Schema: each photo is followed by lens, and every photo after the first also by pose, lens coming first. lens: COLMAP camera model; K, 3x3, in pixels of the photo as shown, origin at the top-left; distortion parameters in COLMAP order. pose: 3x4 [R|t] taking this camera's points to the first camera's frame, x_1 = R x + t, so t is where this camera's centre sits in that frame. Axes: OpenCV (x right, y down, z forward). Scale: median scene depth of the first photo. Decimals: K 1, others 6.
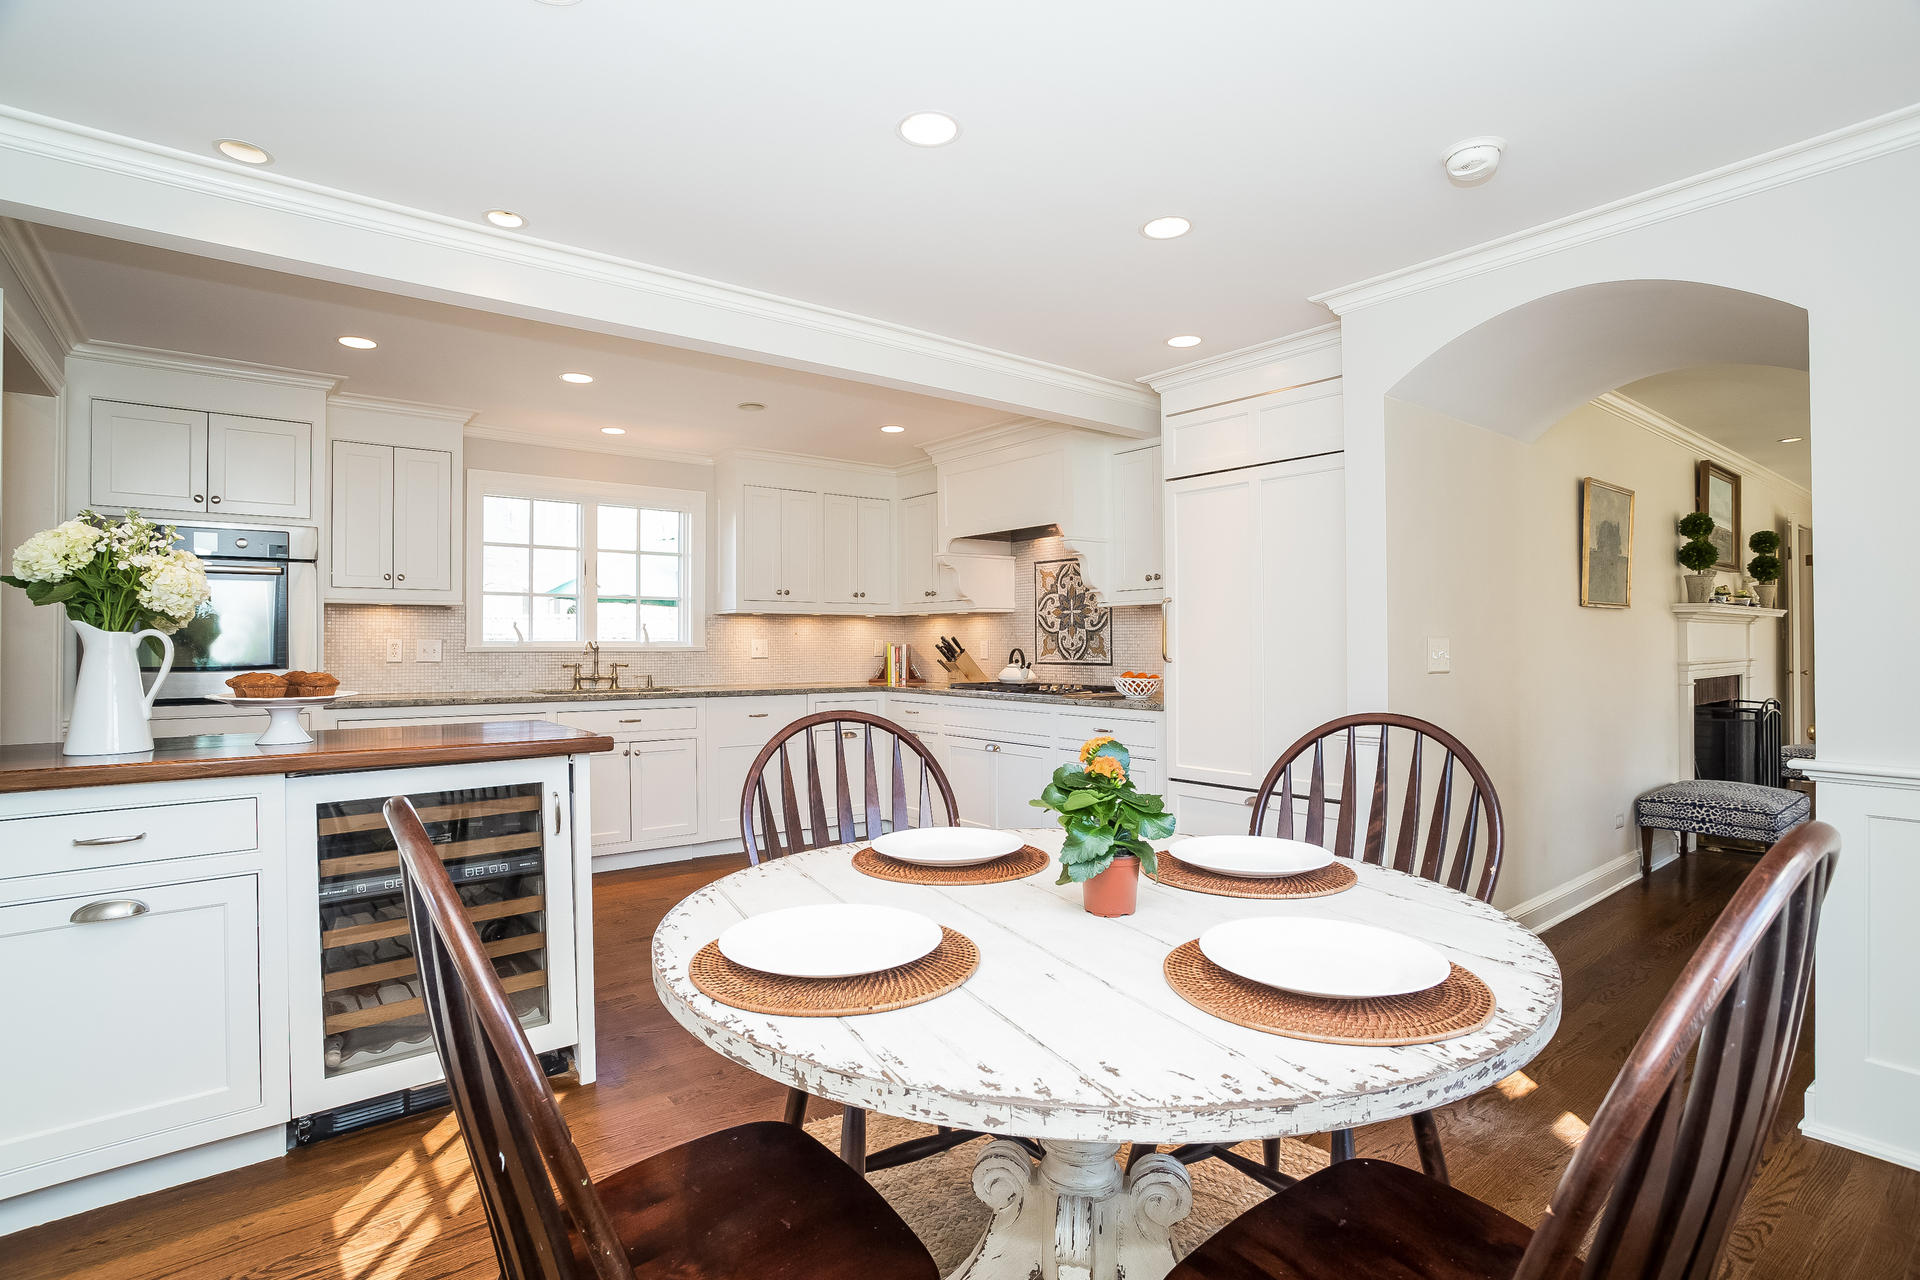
lens RADIAL K [[945.8, 0, 971.3], [0, 945.8, 636.0], [0, 0, 1]] dist [-0.024492, 0.006577]
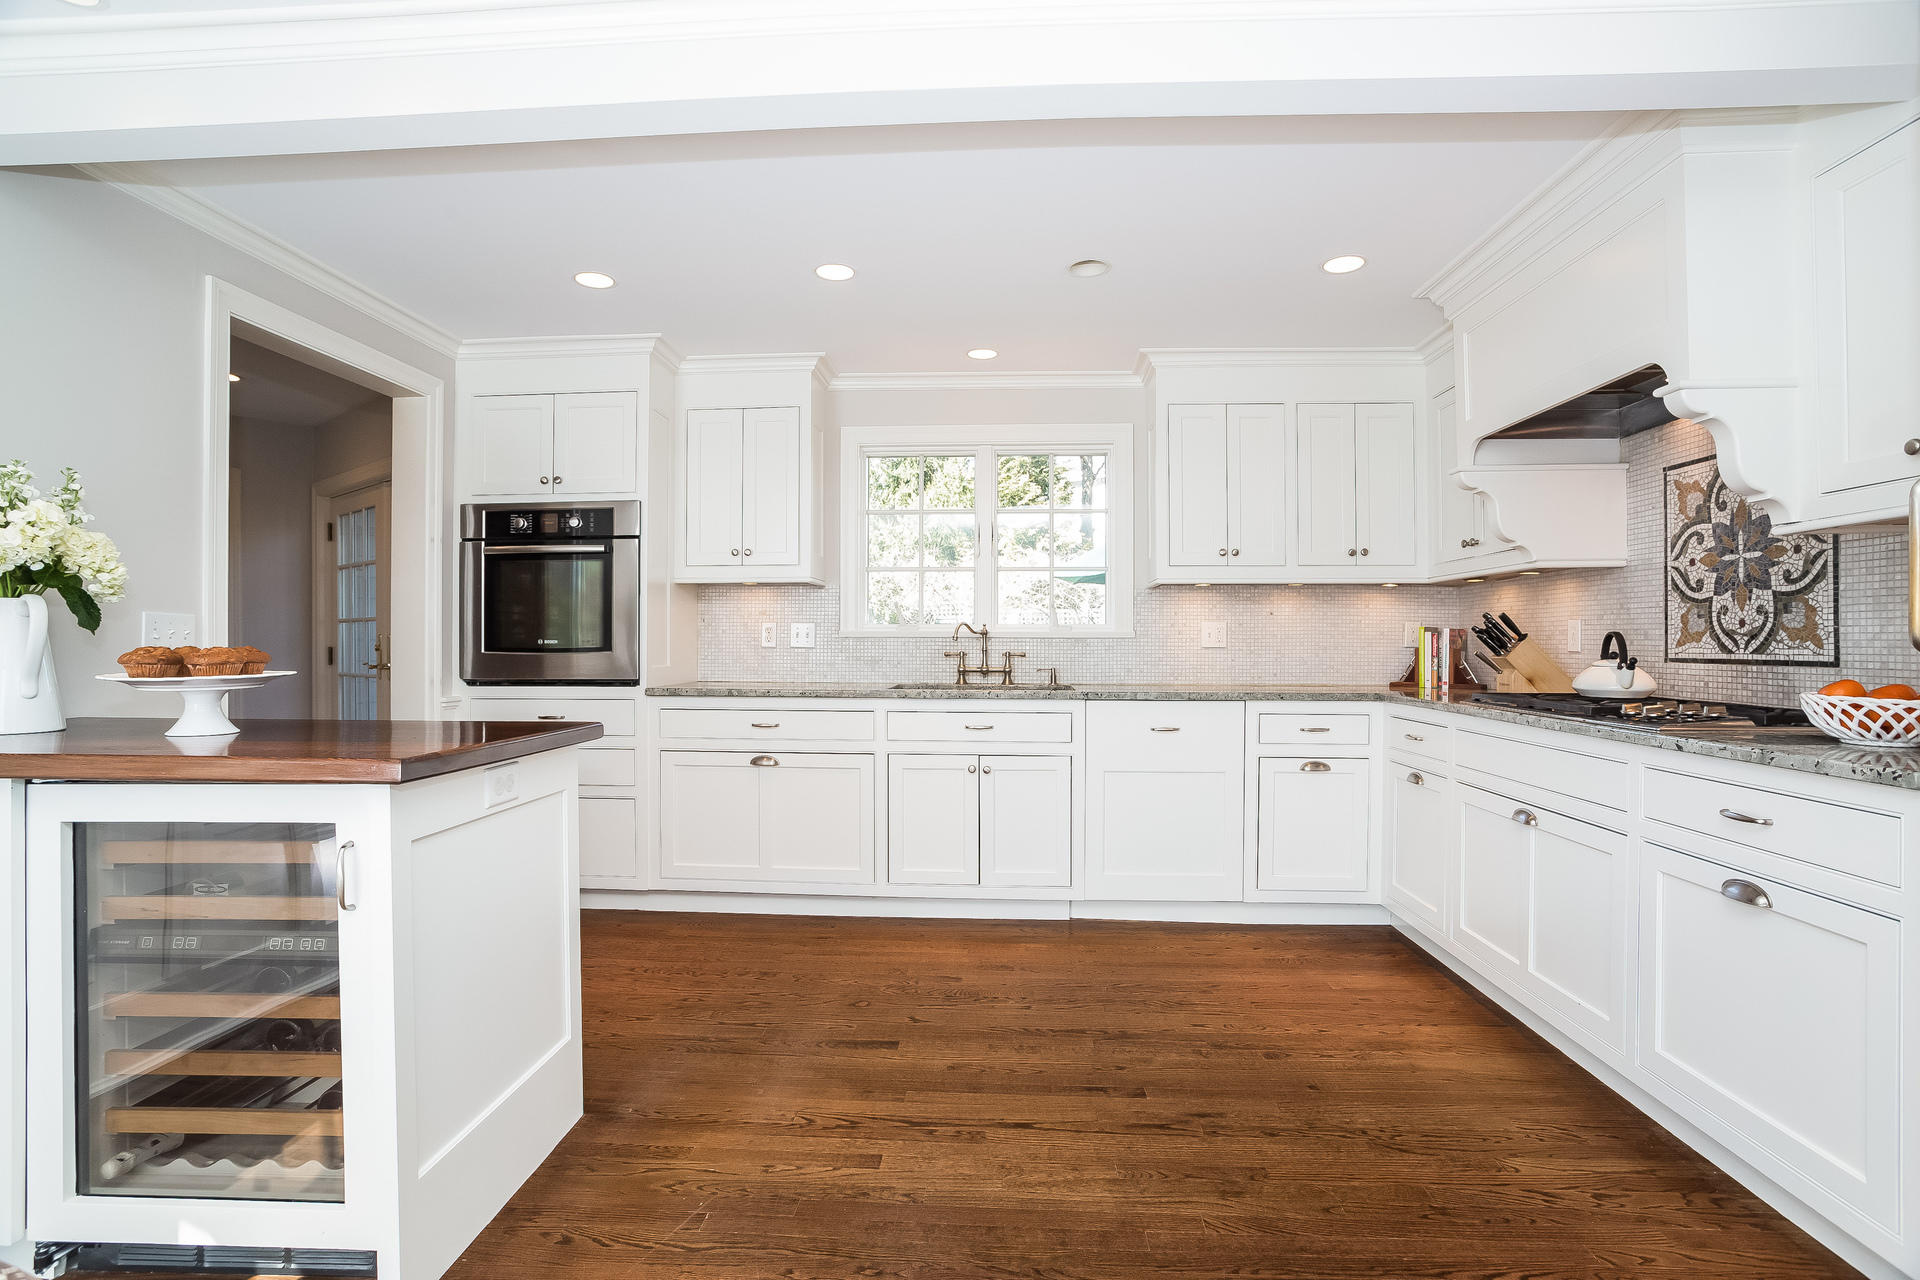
lens RADIAL K [[945.8, 0, 985.9], [0, 945.8, 640.2], [0, 0, 1]] dist [-0.024492, 0.006577]
pose [[0.759887, 0.000725, -0.650054, 0.122516], [0.003349, 0.999982, 0.005031, 0.014237], [0.650046, -0.006000, 0.759871, 0.373051]]
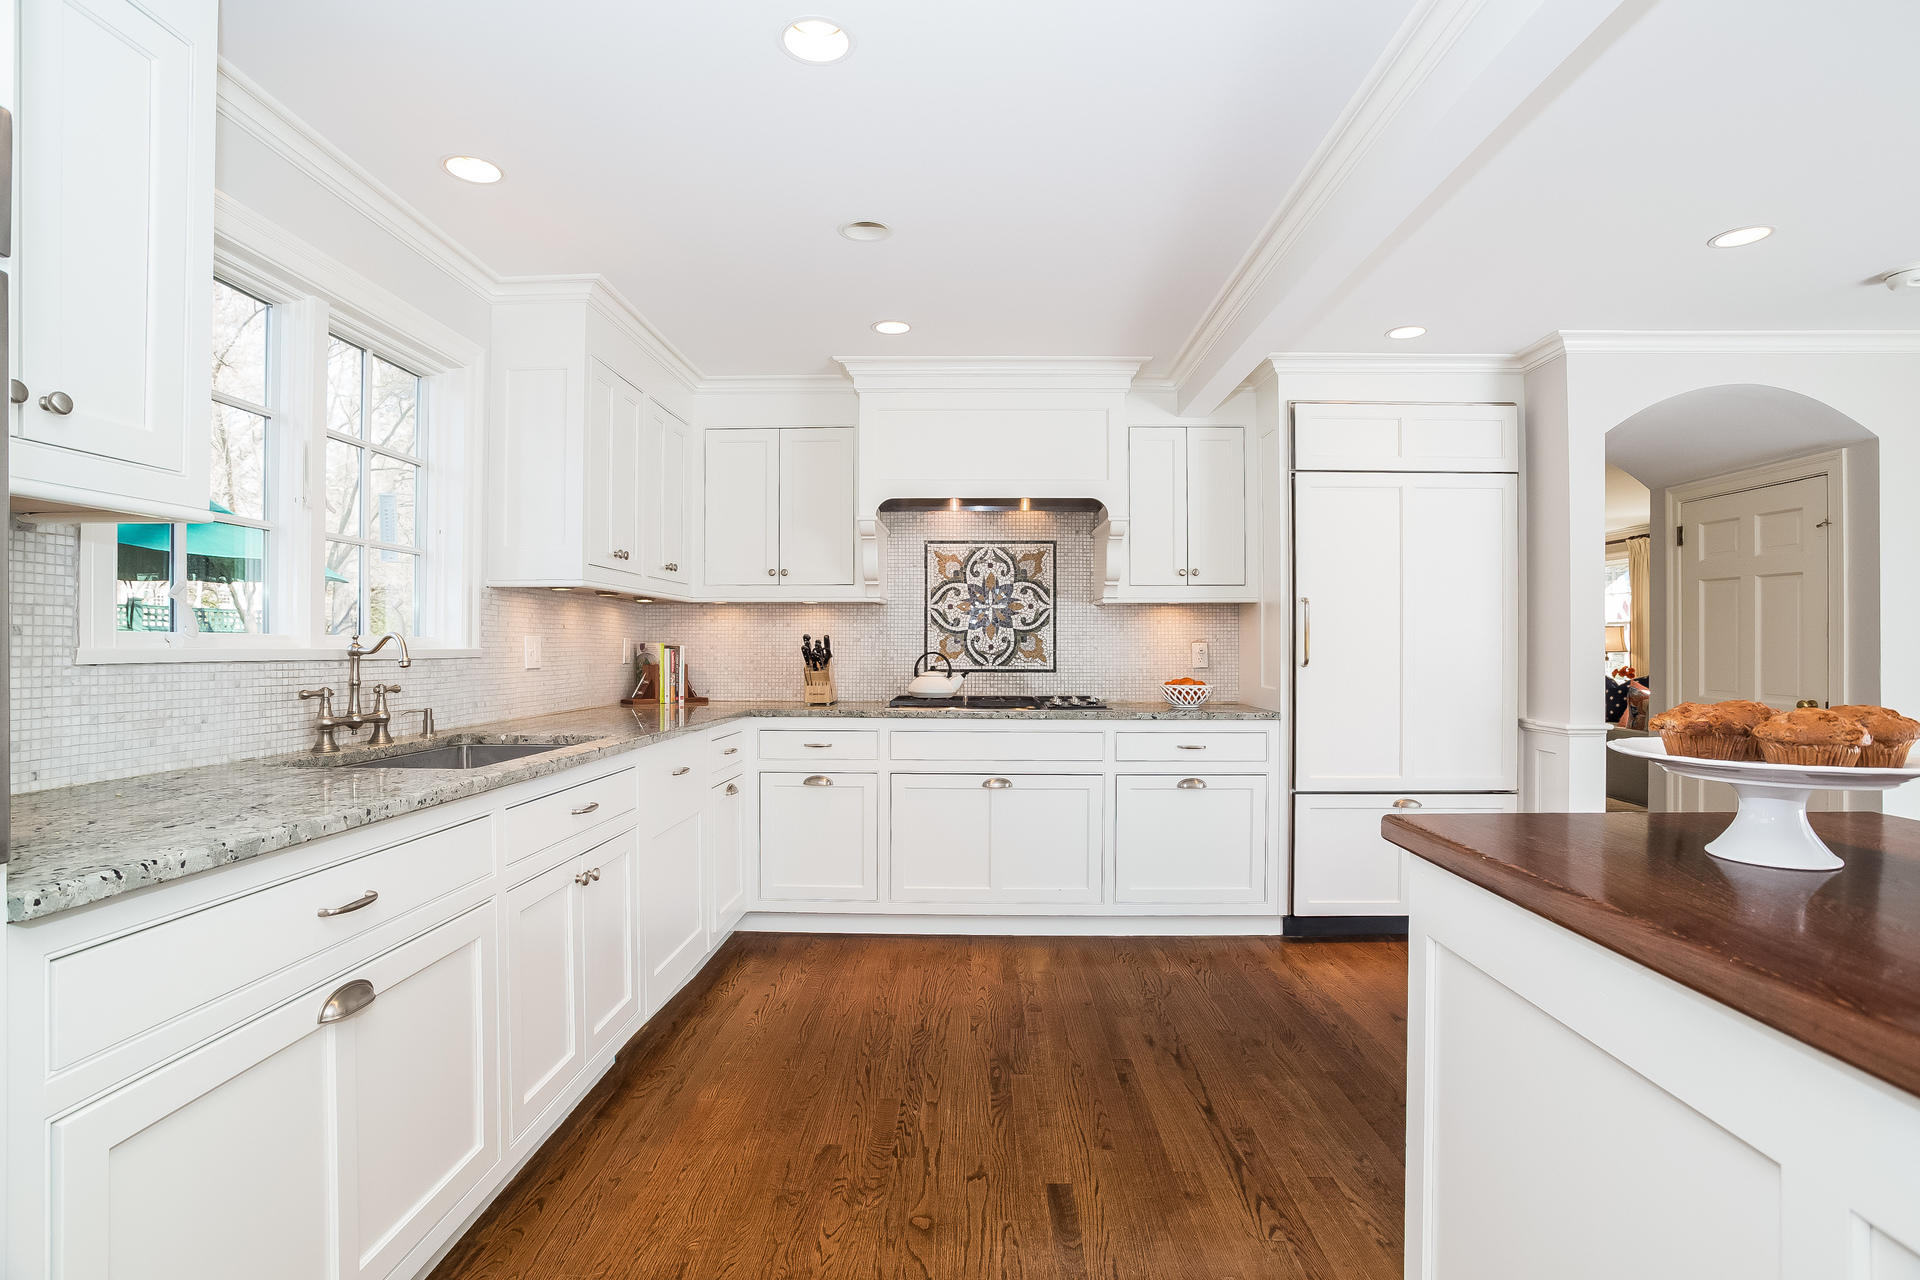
lens RADIAL K [[945.8, 0, 967.2], [0, 945.8, 646.8], [0, 0, 1]] dist [-0.024492, 0.006577]
pose [[0.631373, 0.004287, 0.775468, -0.532786], [-0.009009, 0.999958, 0.001807, 0.007660], [-0.775427, -0.008127, 0.631385, 0.498533]]
